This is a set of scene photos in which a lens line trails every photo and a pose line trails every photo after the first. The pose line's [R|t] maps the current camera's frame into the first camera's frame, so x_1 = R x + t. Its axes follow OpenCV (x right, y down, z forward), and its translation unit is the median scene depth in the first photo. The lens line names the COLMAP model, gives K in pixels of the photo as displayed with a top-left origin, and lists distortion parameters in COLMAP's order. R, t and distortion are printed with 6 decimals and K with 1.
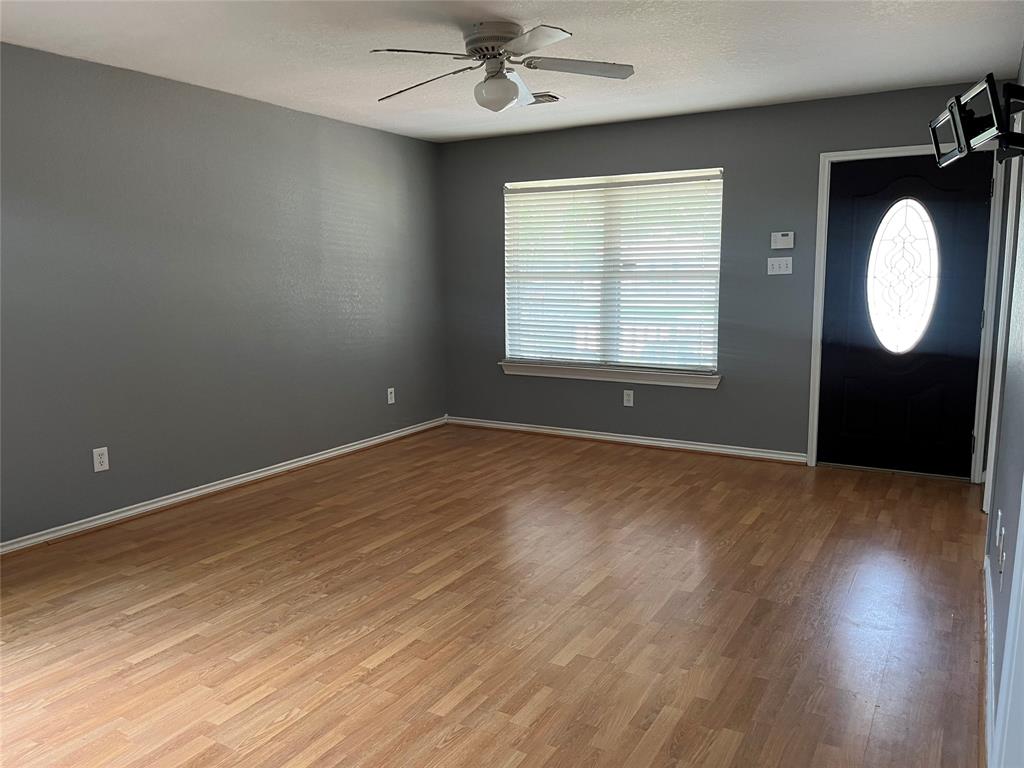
lens RADIAL K [[773.2, 0, 513.8], [0, 773.2, 386.5], [0, 0, 1]] dist [0.039037, -0.001981]
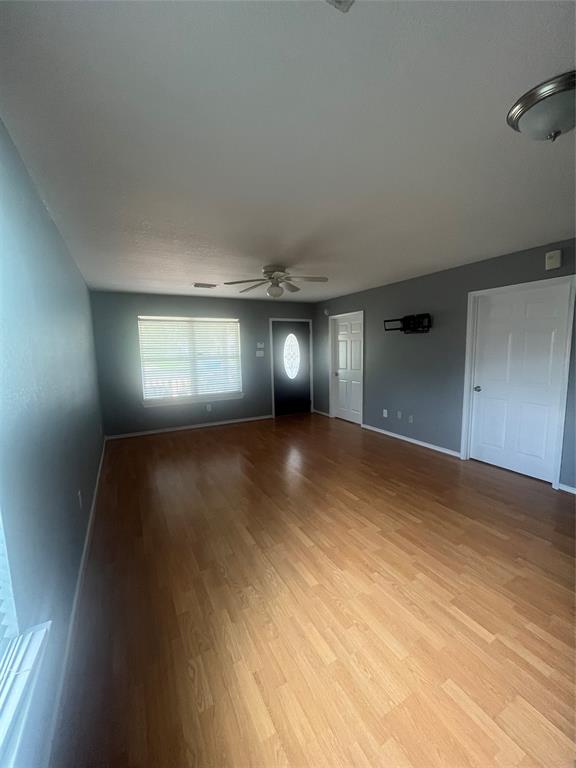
lens RADIAL K [[309.7, 0, 290.1], [0, 309.7, 385.1], [0, 0, 1]] dist [-0.004100, 0.000083]
pose [[0.521046, -0.104465, 0.847111, -0.646814], [0.139936, 0.989508, 0.035953, -0.066155], [-0.841979, 0.099808, 0.530198, 0.301814]]
